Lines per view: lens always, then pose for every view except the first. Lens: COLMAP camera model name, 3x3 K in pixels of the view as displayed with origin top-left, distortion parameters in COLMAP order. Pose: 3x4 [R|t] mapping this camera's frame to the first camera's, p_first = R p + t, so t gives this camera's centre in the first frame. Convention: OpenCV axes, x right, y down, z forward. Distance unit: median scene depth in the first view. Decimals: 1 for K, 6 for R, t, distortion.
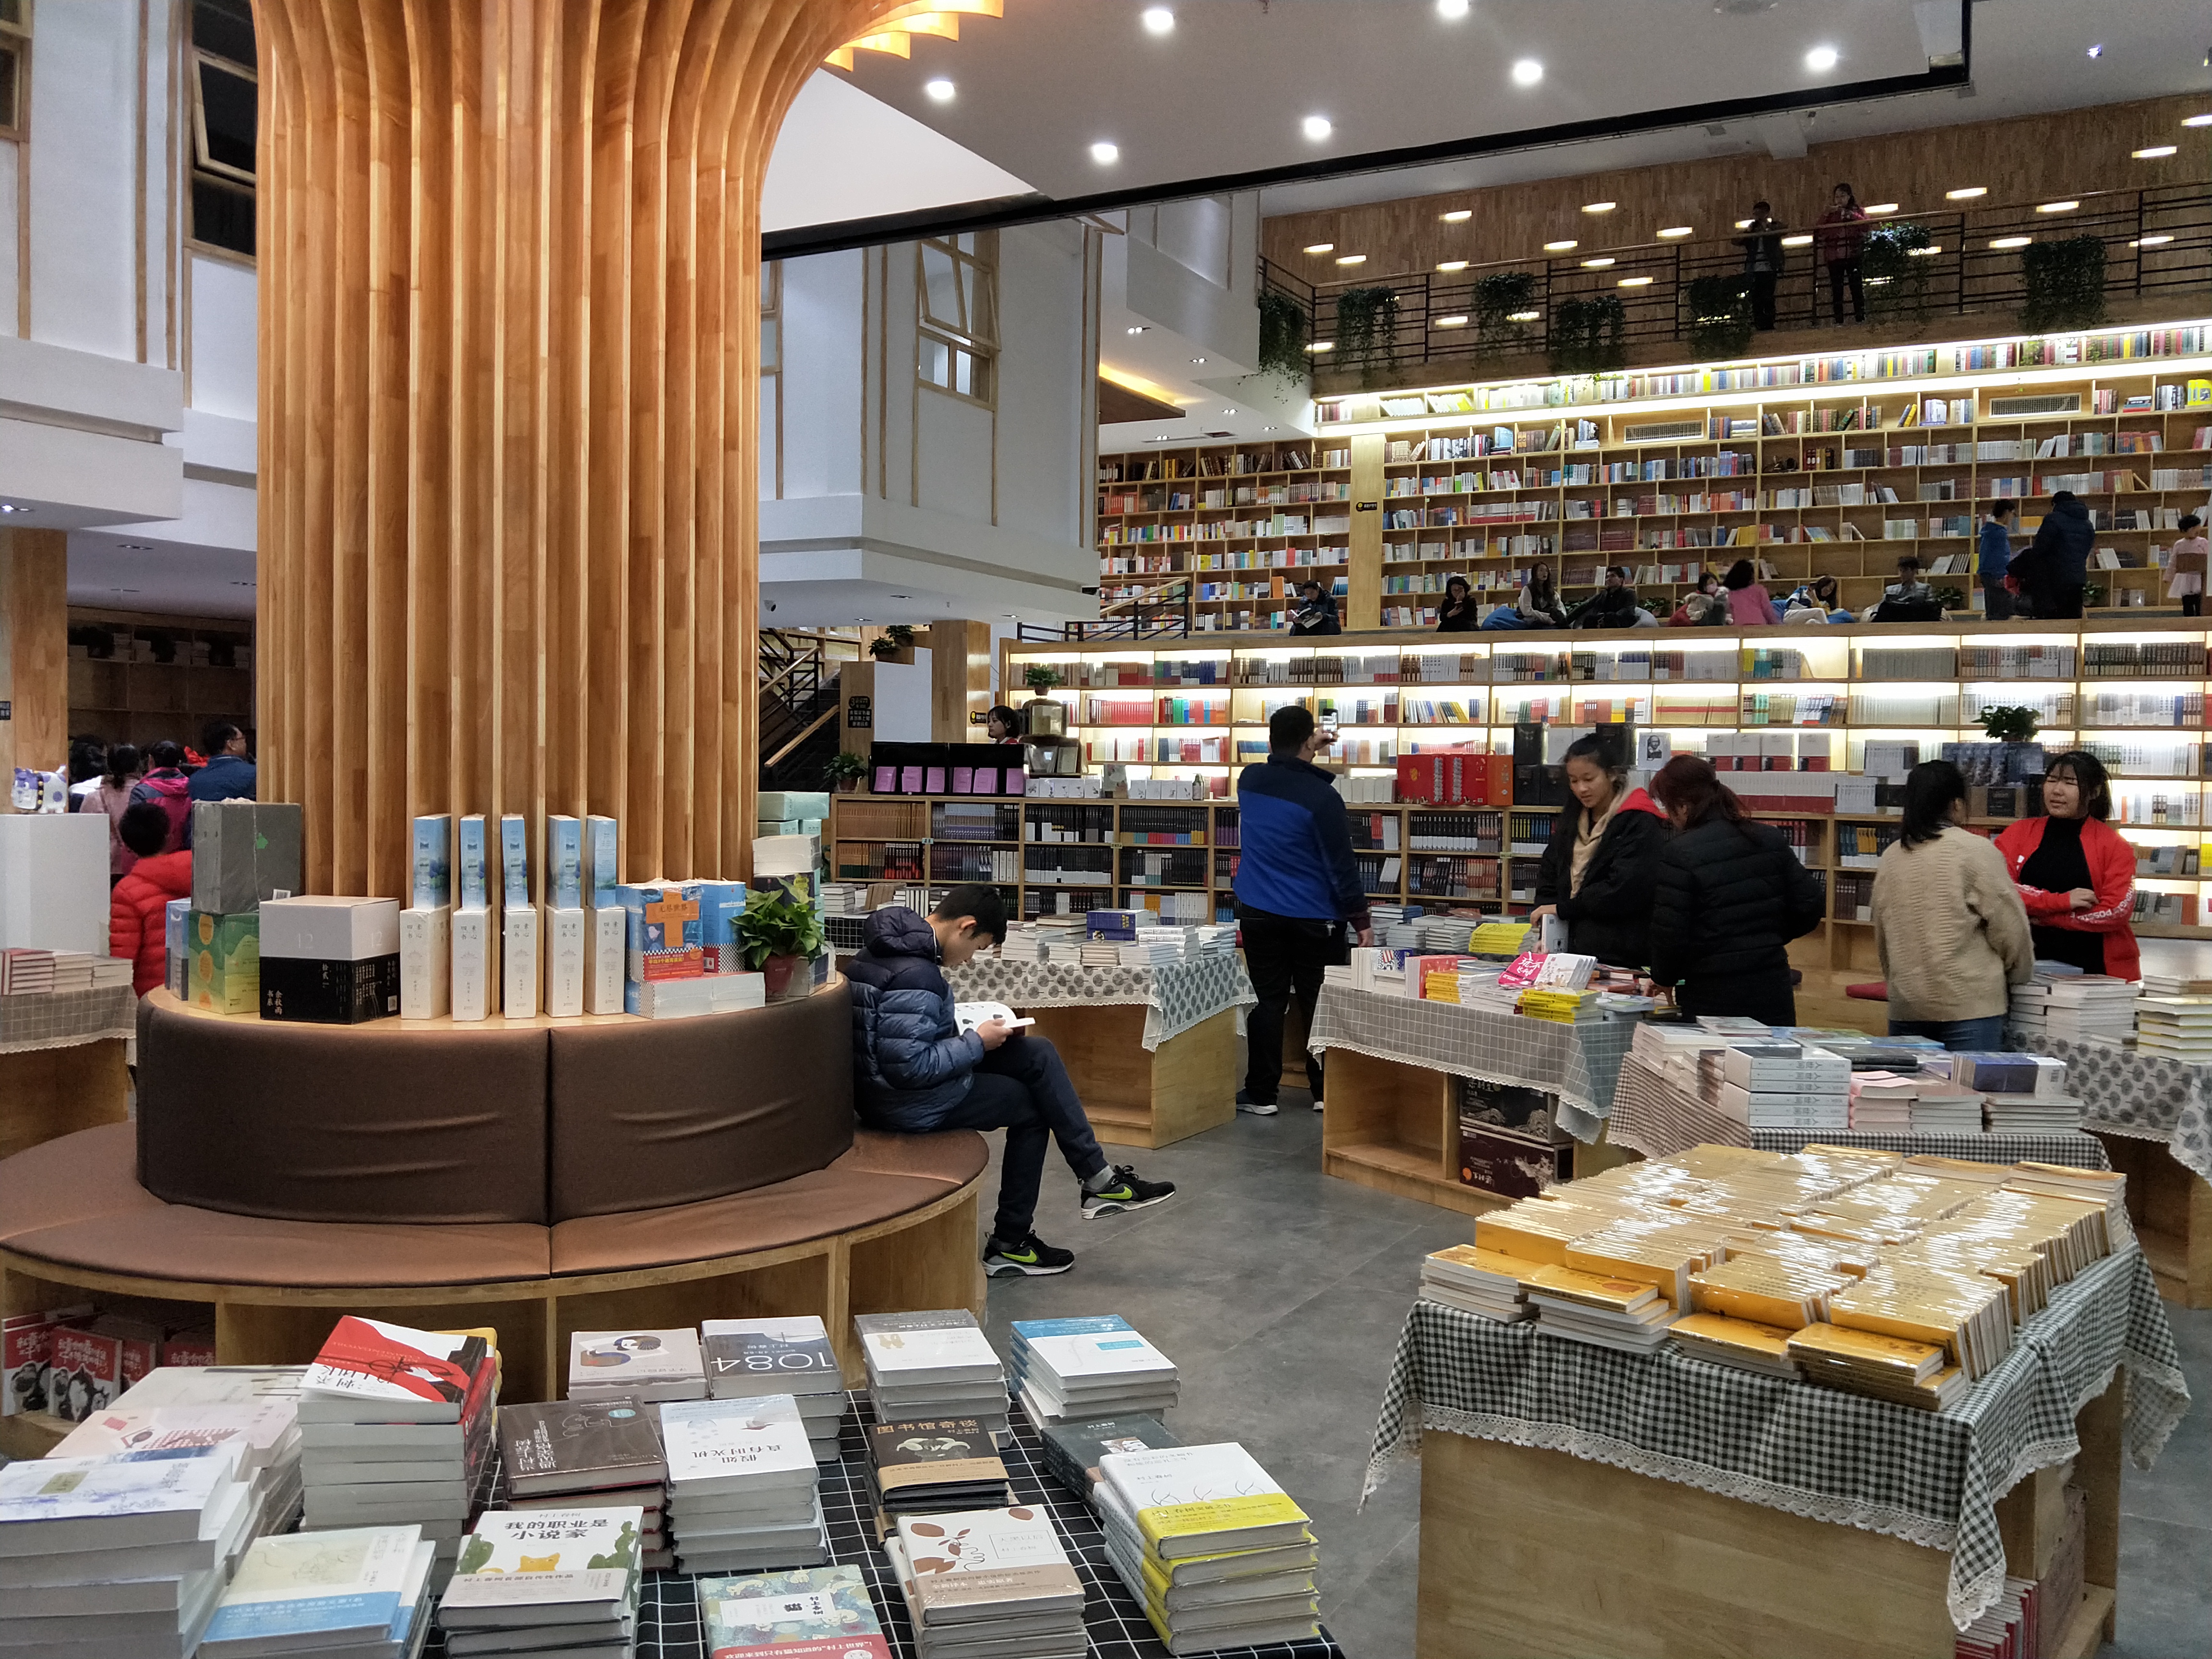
lens RADIAL K [[1853.0, 0, 1106.0], [0, 1853.0, 829.5], [0, 0, 1]] dist [-0.010137, -0.009275]
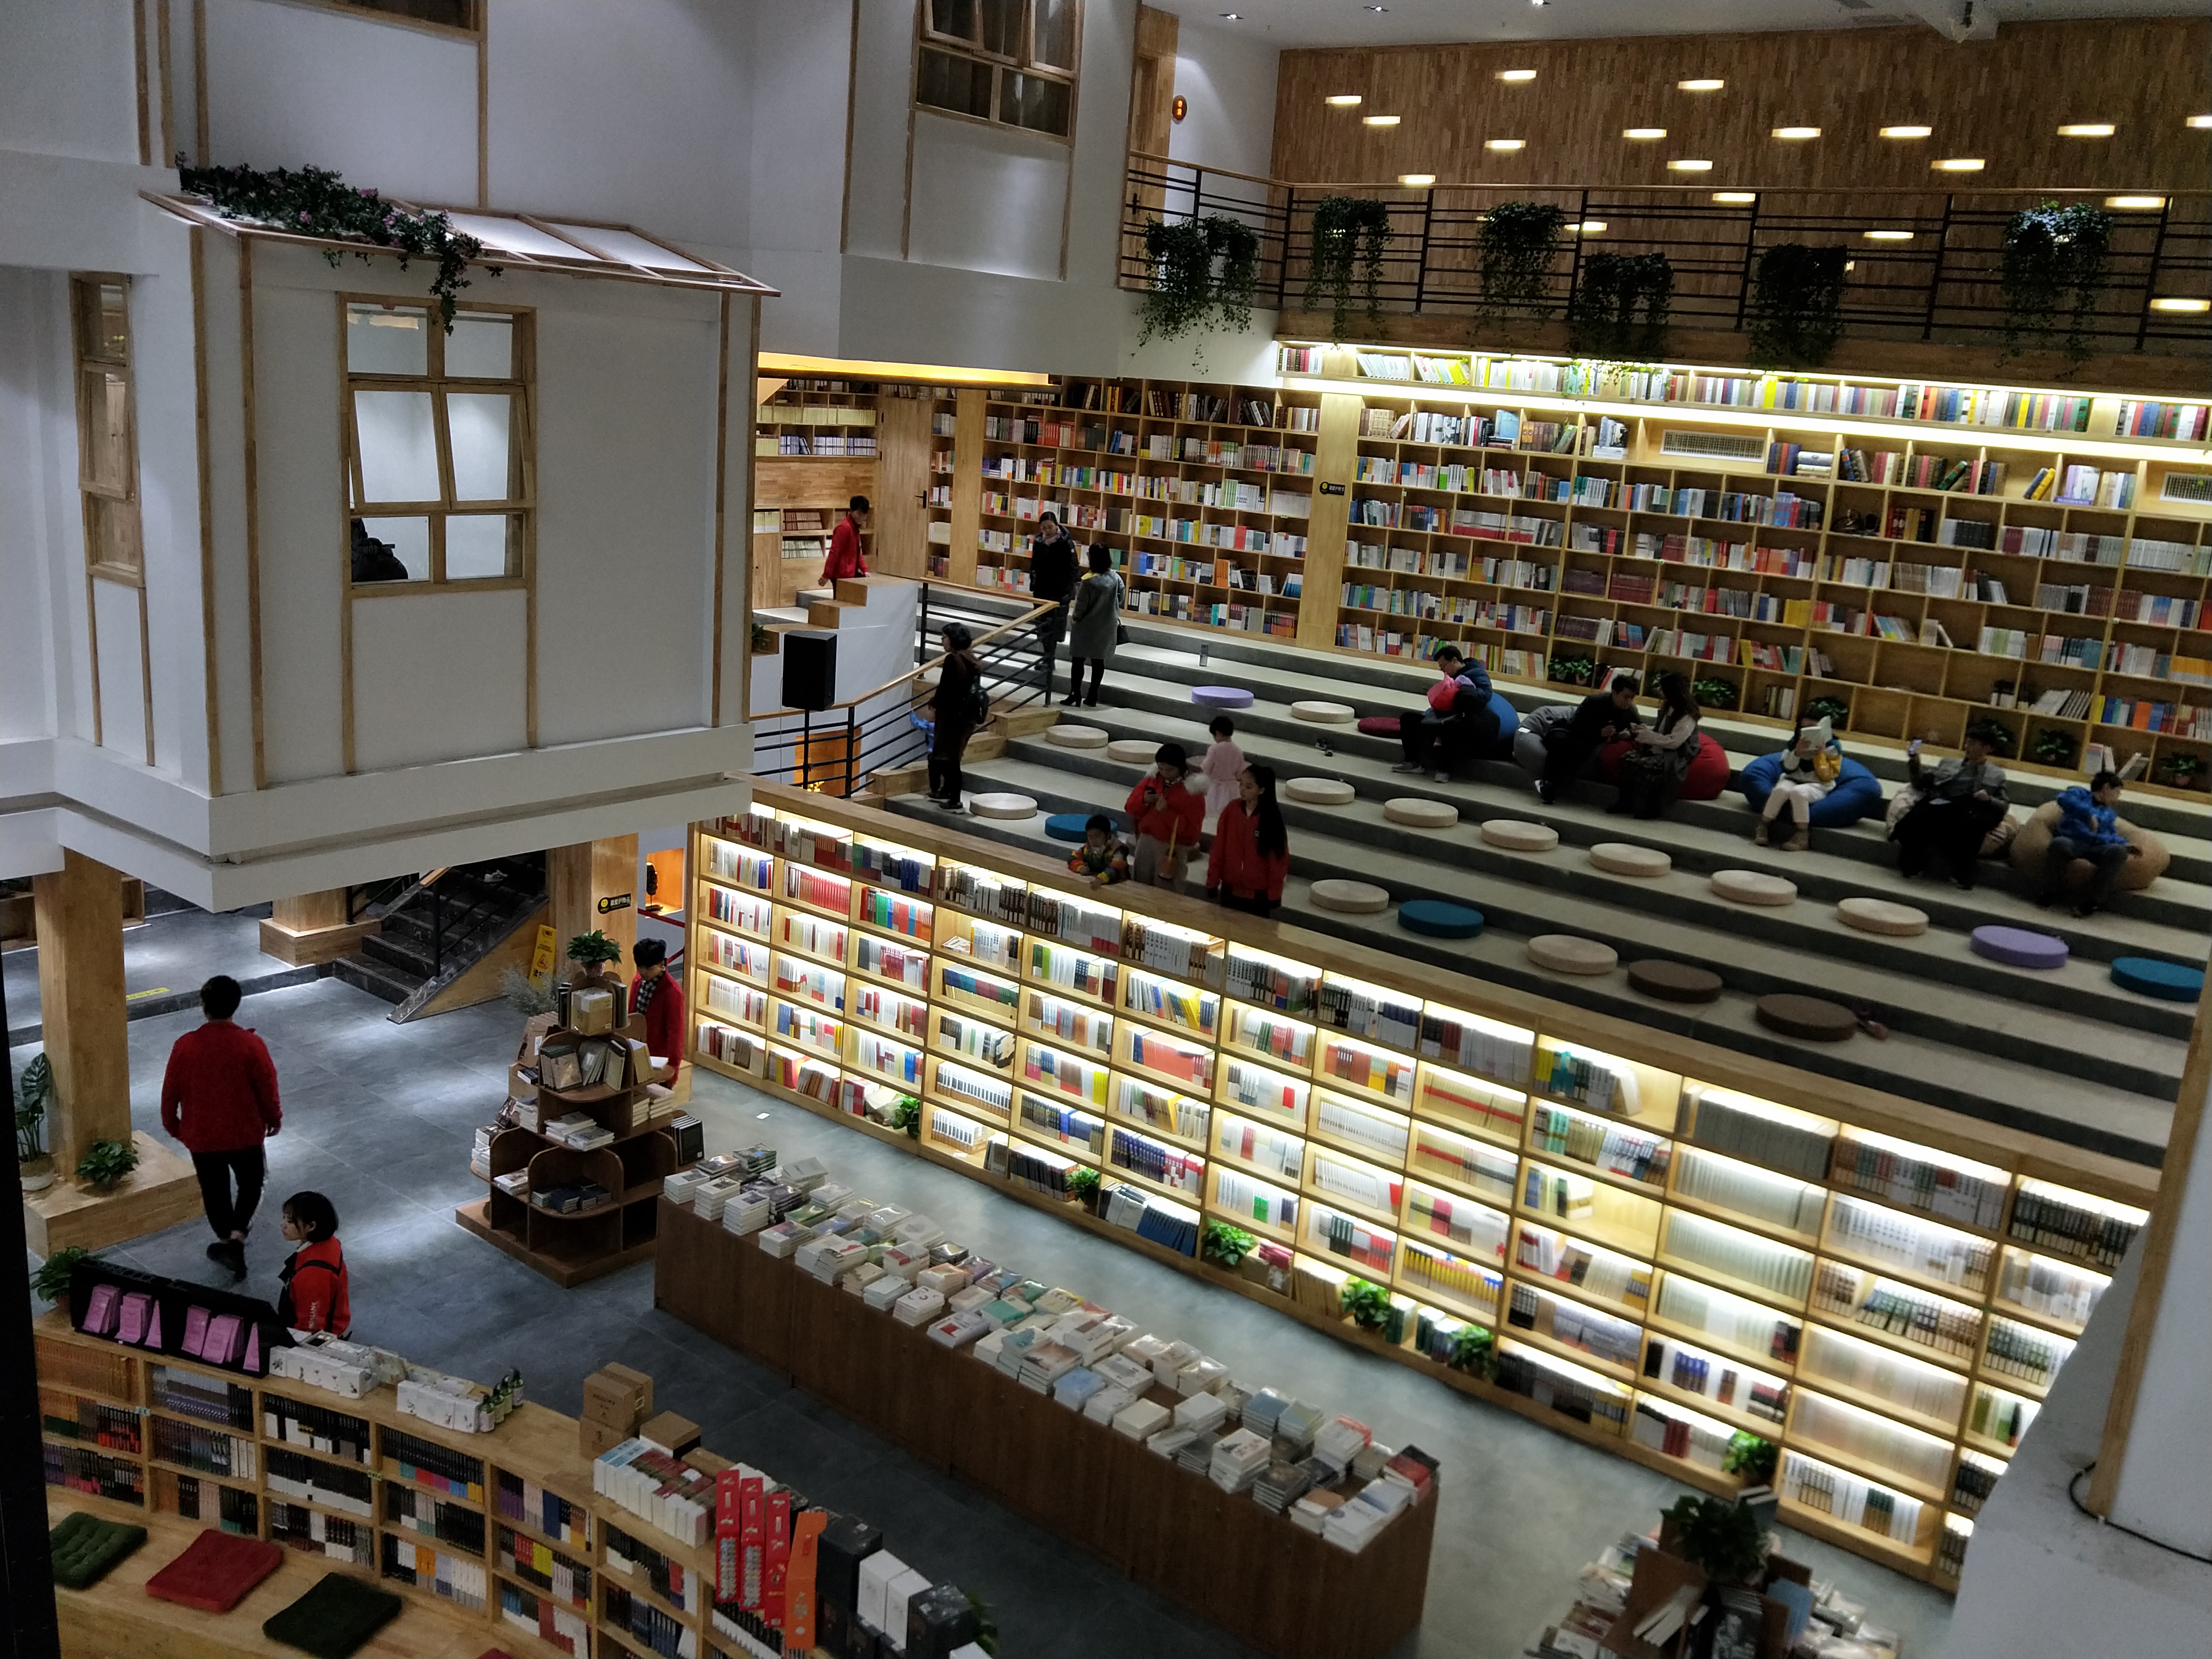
lens RADIAL K [[1882.3, 0, 1106.0], [0, 1882.3, 829.5], [0, 0, 1]] dist [0.003038, 0.004829]
pose [[0.986366, 0.095283, -0.134177, 0.175511], [-0.067433, 0.977754, 0.198618, -0.195223], [0.150117, -0.186862, 0.970849, 0.206163]]
